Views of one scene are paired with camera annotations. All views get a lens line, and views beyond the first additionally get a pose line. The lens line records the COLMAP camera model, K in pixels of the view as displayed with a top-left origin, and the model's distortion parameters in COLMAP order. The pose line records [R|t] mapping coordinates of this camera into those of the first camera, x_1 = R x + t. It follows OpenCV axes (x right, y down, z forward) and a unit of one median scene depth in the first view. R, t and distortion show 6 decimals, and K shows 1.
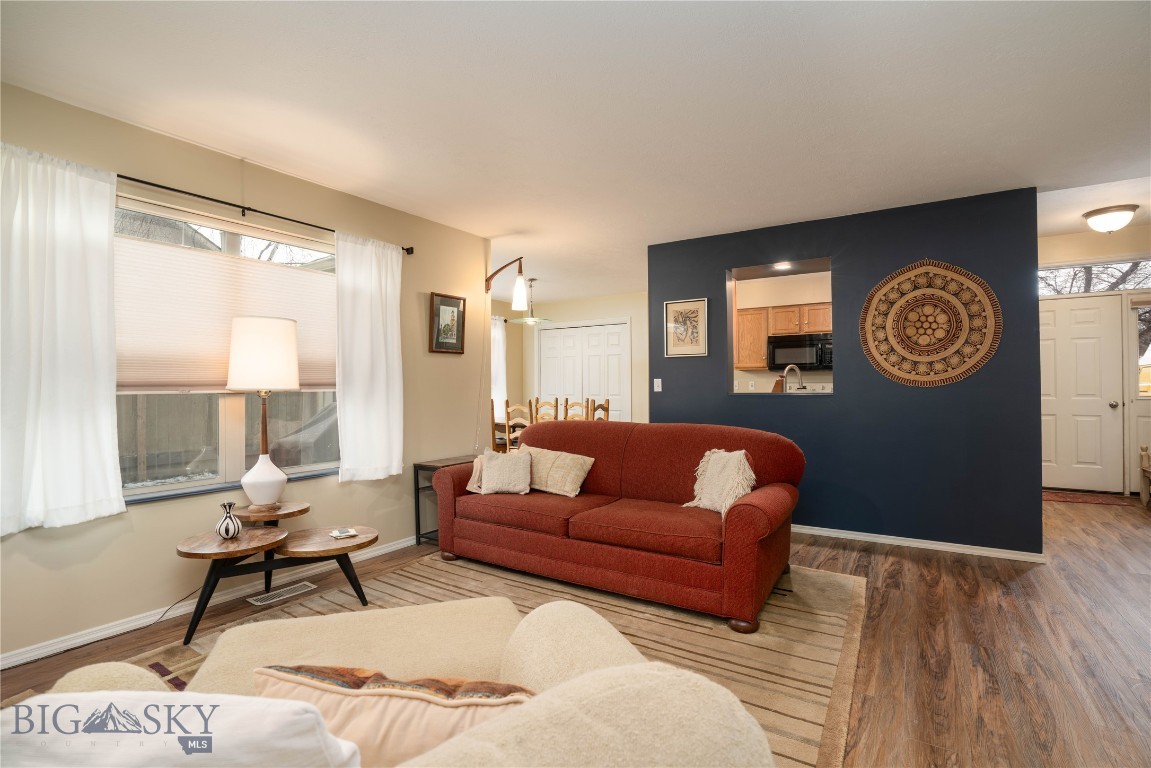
lens RADIAL K [[540.7, 0, 569.1], [0, 540.7, 381.0], [0, 0, 1]] dist [-0.017931, 0.000037]
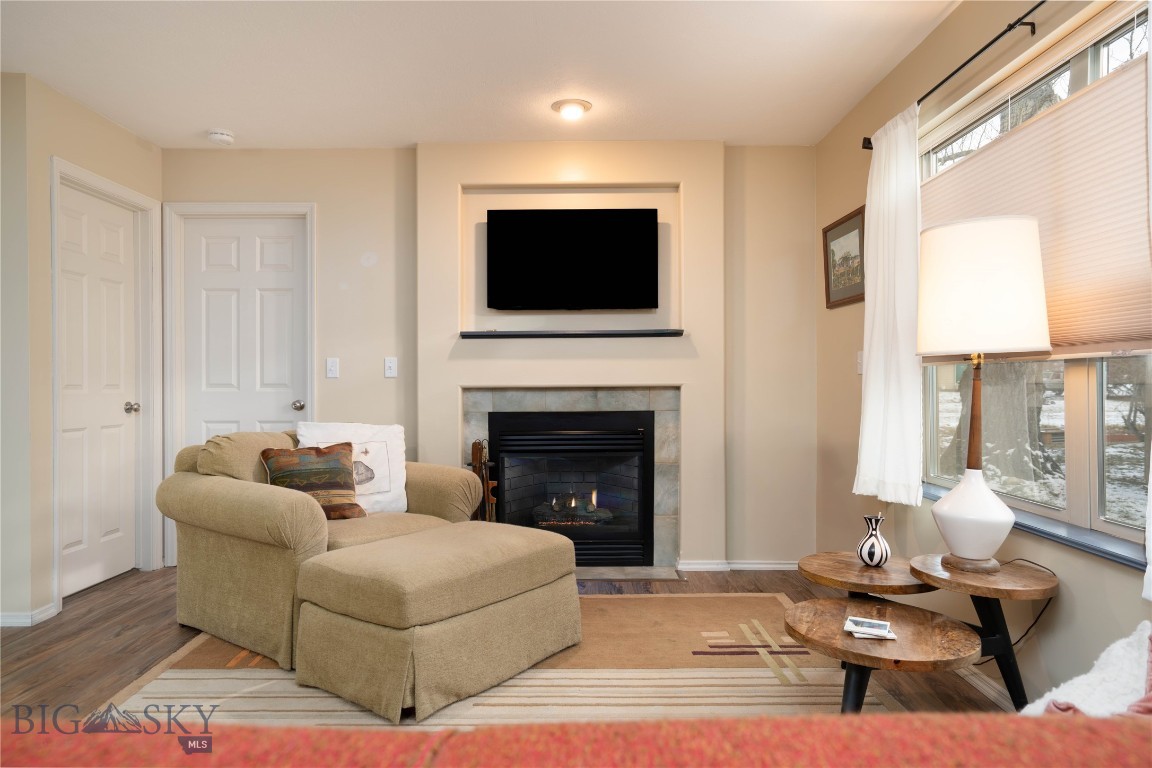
lens RADIAL K [[741.8, 0, 576.7], [0, 741.8, 377.6], [0, 0, 1]] dist [0.000174, 0.001269]
pose [[-0.826196, 0.005553, -0.563355, 0.183525], [0.014566, 0.999828, -0.011507, 0.037072], [0.563194, -0.017713, -0.826135, 1.204230]]
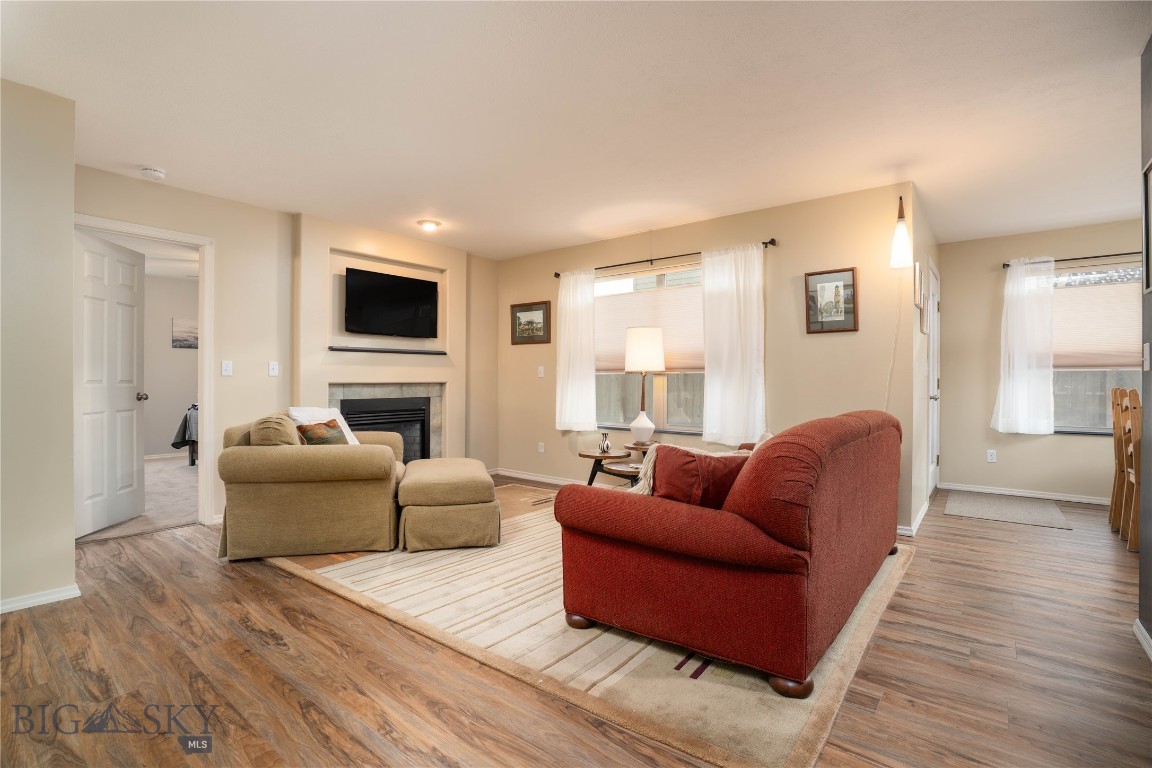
lens RADIAL K [[541.2, 0, 569.6], [0, 541.2, 381.0], [0, 0, 1]] dist [-0.017931, 0.000037]
pose [[-0.085754, 0.006988, -0.996292, 0.923728], [0.008774, 0.999942, 0.006258, 0.027337], [0.996278, -0.008205, -0.085810, 0.785025]]
